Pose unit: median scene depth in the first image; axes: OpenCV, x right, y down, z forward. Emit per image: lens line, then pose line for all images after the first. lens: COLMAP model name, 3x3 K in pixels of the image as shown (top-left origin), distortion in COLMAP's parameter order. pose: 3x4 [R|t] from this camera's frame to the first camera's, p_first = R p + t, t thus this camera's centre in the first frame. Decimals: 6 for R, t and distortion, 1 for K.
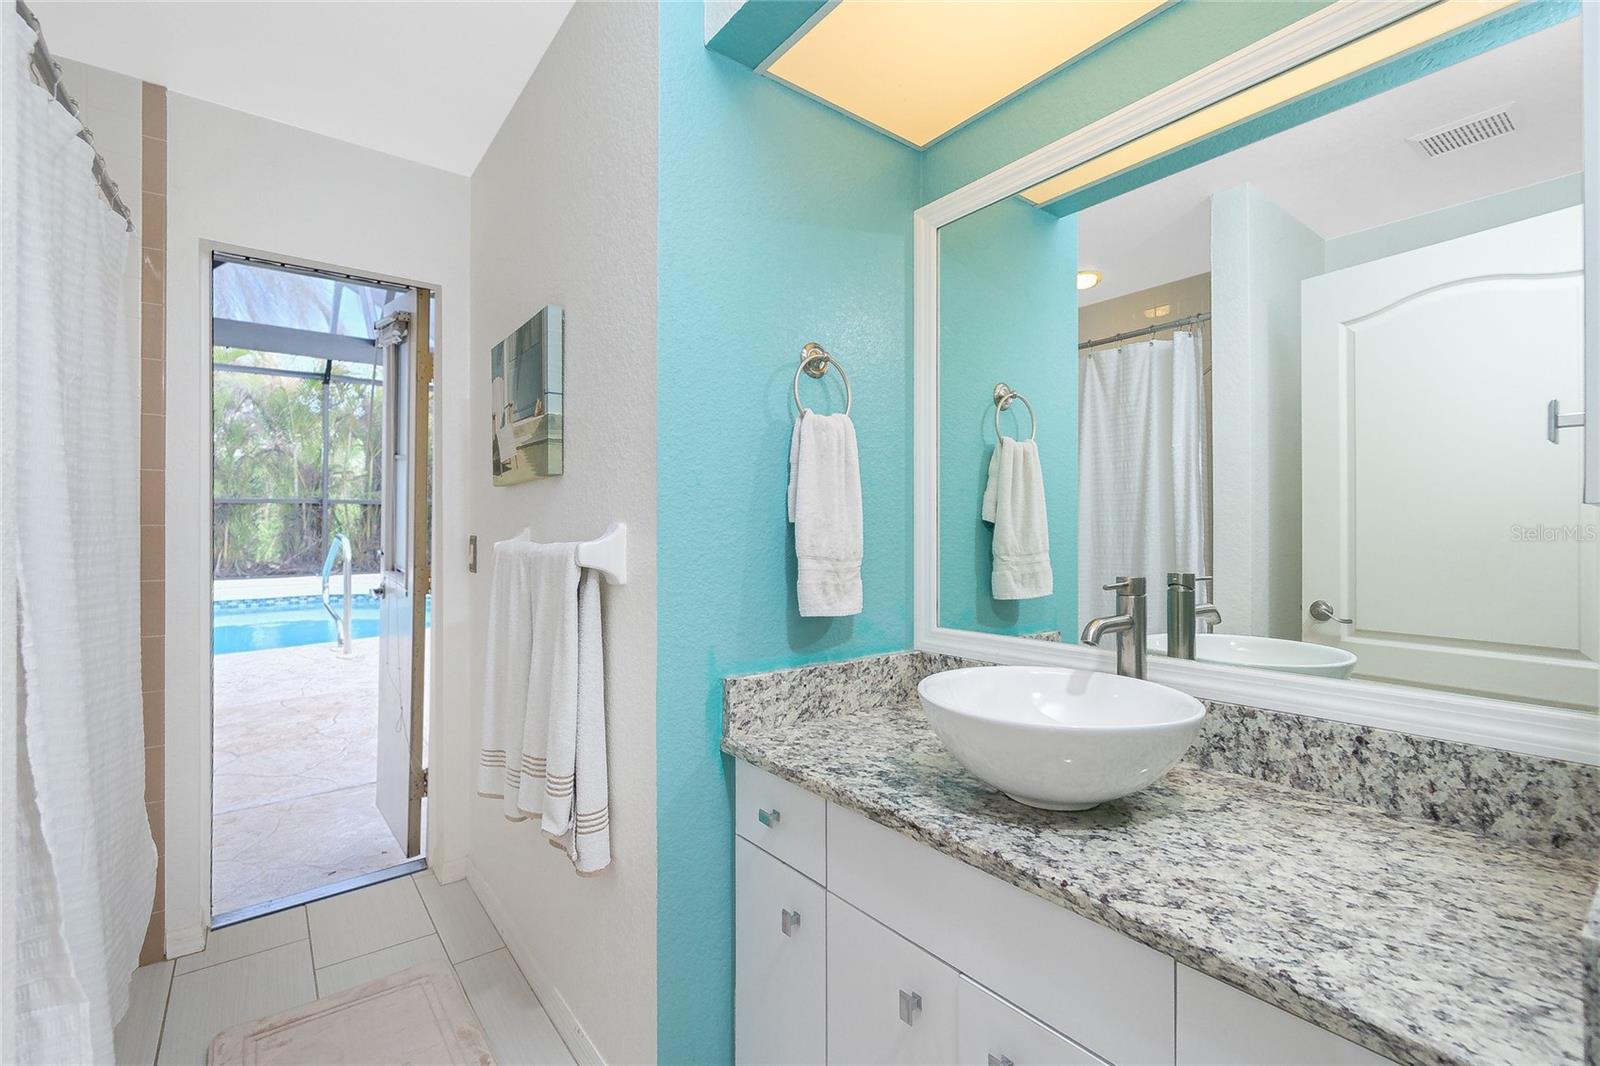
lens RADIAL K [[706.5, 0, 781.9], [0, 706.5, 535.5], [0, 0, 1]] dist [0.001876, 0.000671]
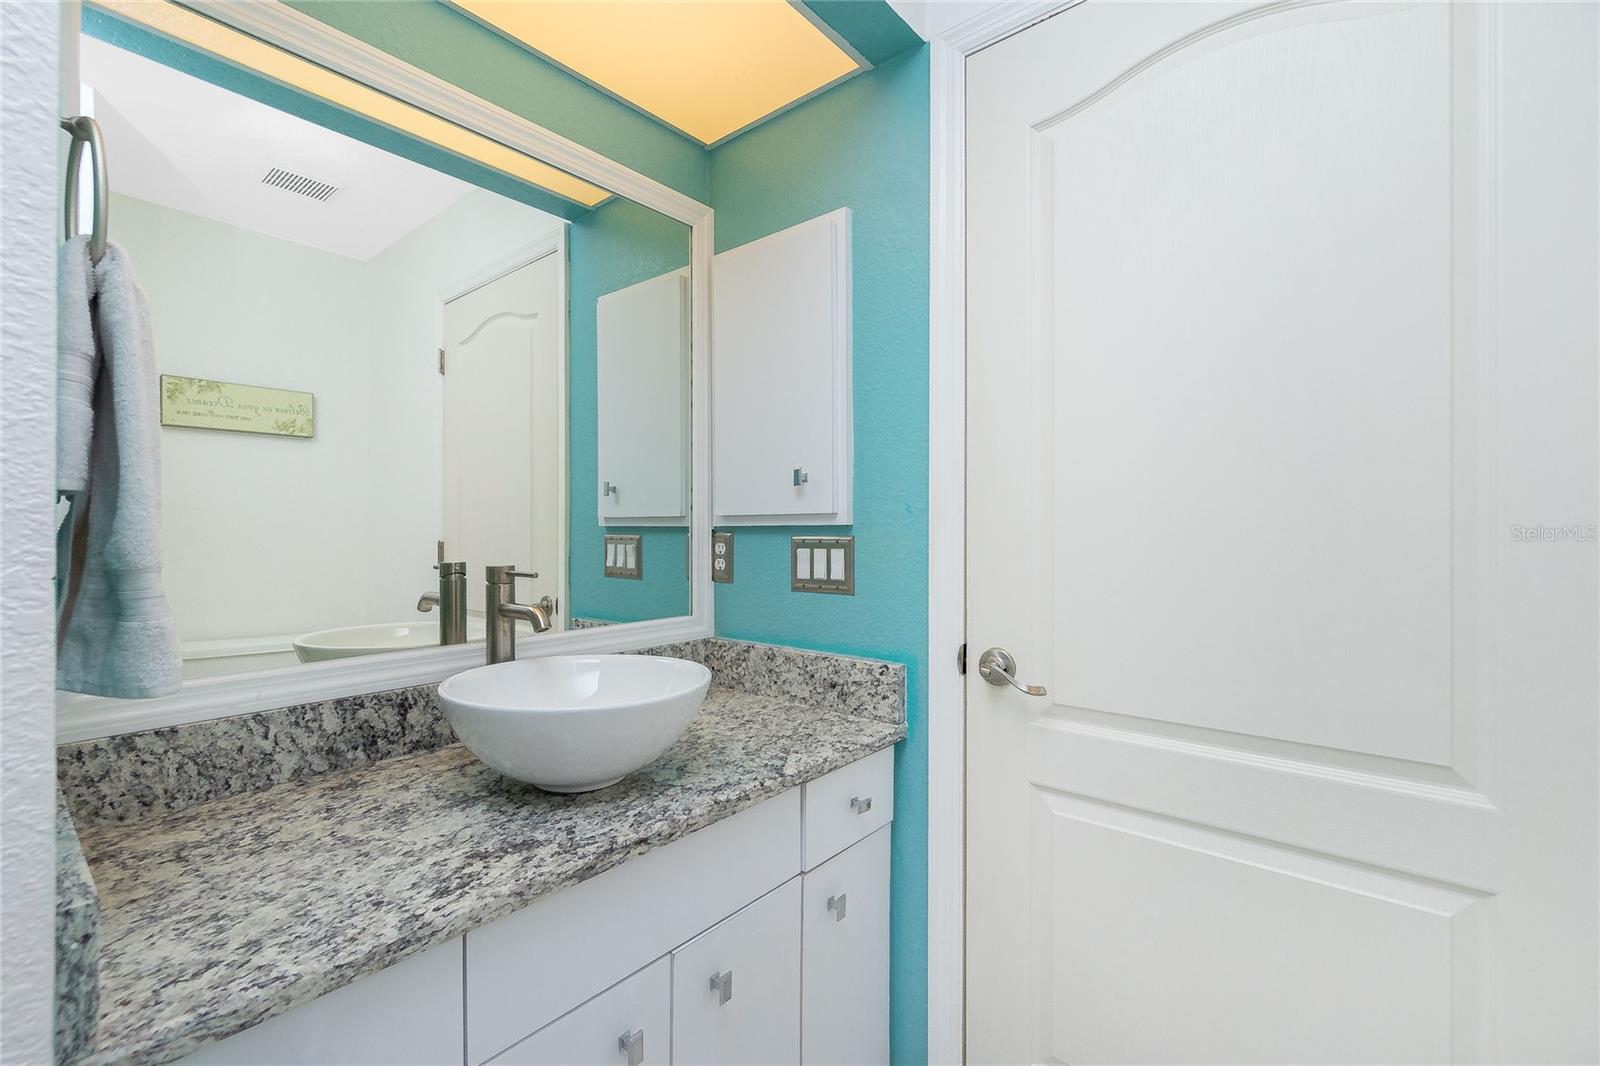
lens RADIAL K [[706.5, 0, 781.9], [0, 706.5, 535.5], [0, 0, 1]] dist [0.001876, 0.000671]
pose [[-0.227108, -0.009743, 0.973821, -0.733058], [-0.003069, 0.999952, 0.009289, 0.001950], [-0.973865, -0.000879, -0.227127, 1.004957]]
